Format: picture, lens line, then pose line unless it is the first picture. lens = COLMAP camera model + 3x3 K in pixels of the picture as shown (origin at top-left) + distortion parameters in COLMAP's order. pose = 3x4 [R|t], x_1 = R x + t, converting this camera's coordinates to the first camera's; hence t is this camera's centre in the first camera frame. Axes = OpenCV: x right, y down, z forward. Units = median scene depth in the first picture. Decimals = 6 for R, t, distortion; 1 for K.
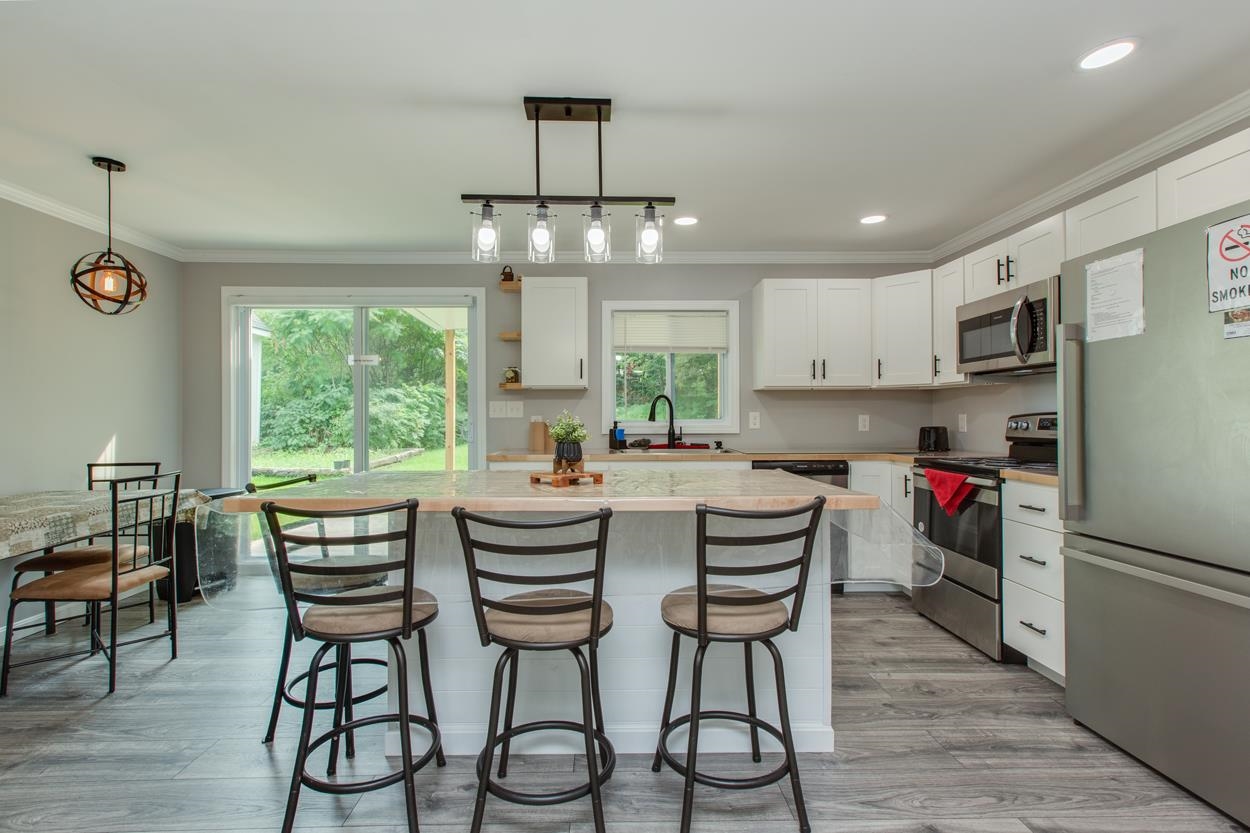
lens RADIAL K [[590.2, 0, 626.4], [0, 590.2, 415.2], [0, 0, 1]] dist [0.005901, -0.000950]
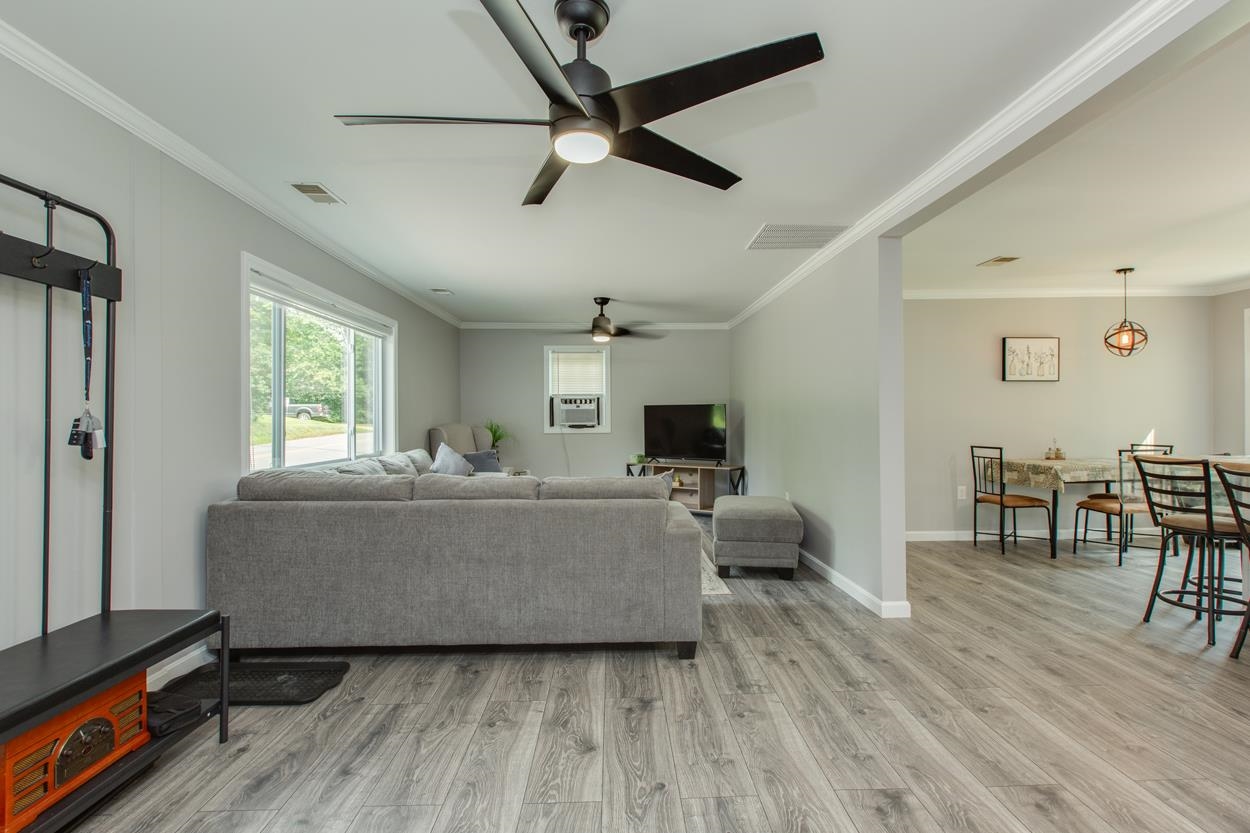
lens RADIAL K [[590.2, 0, 630.2], [0, 590.2, 409.9], [0, 0, 1]] dist [0.005901, -0.000950]
pose [[0.016689, -0.011360, -0.999796, 0.650362], [0.008554, 0.999900, -0.011219, -0.003293], [0.999824, -0.008365, 0.016784, -0.379542]]
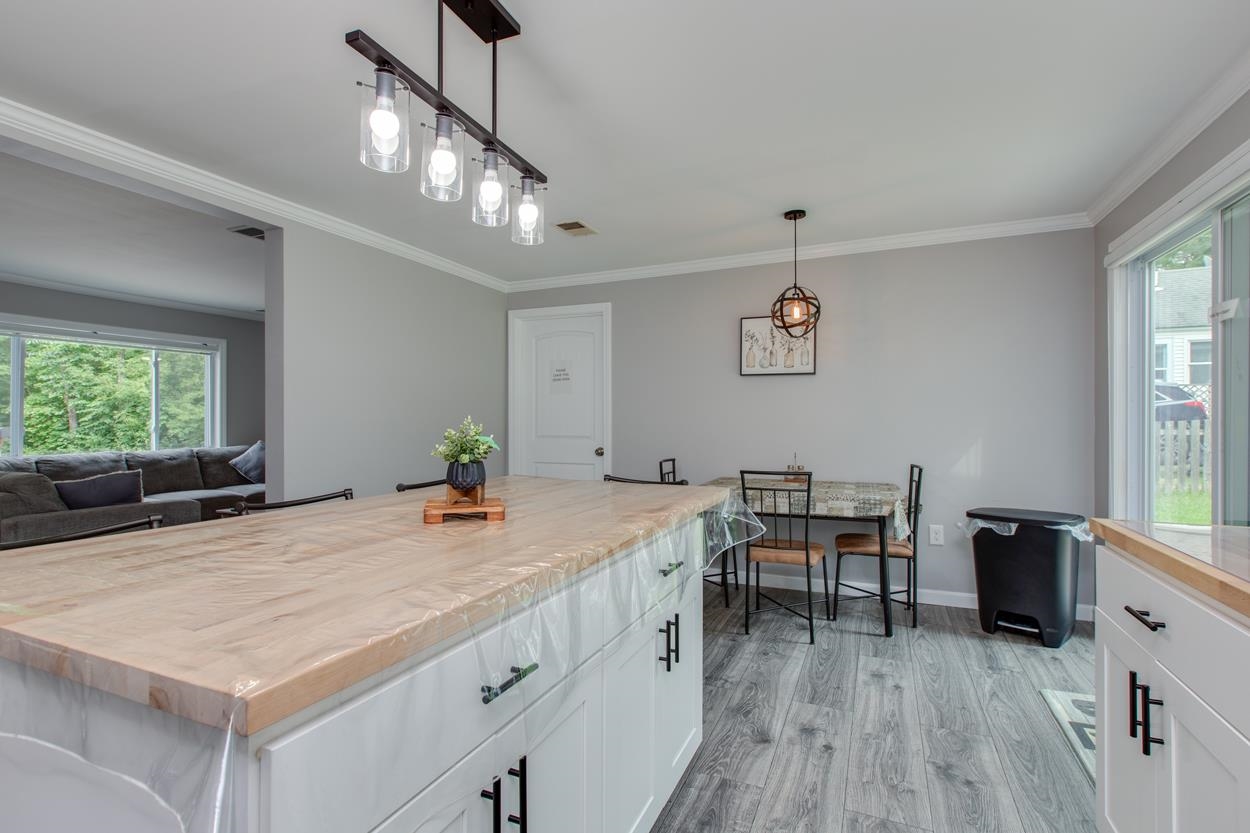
lens RADIAL K [[590.2, 0, 623.2], [0, 590.2, 421.4], [0, 0, 1]] dist [0.005901, -0.000950]
pose [[-0.417825, 0.009536, -0.908478, 0.294543], [0.005426, 0.999953, 0.008000, -0.007001], [0.908511, -0.001587, -0.417857, 0.902855]]
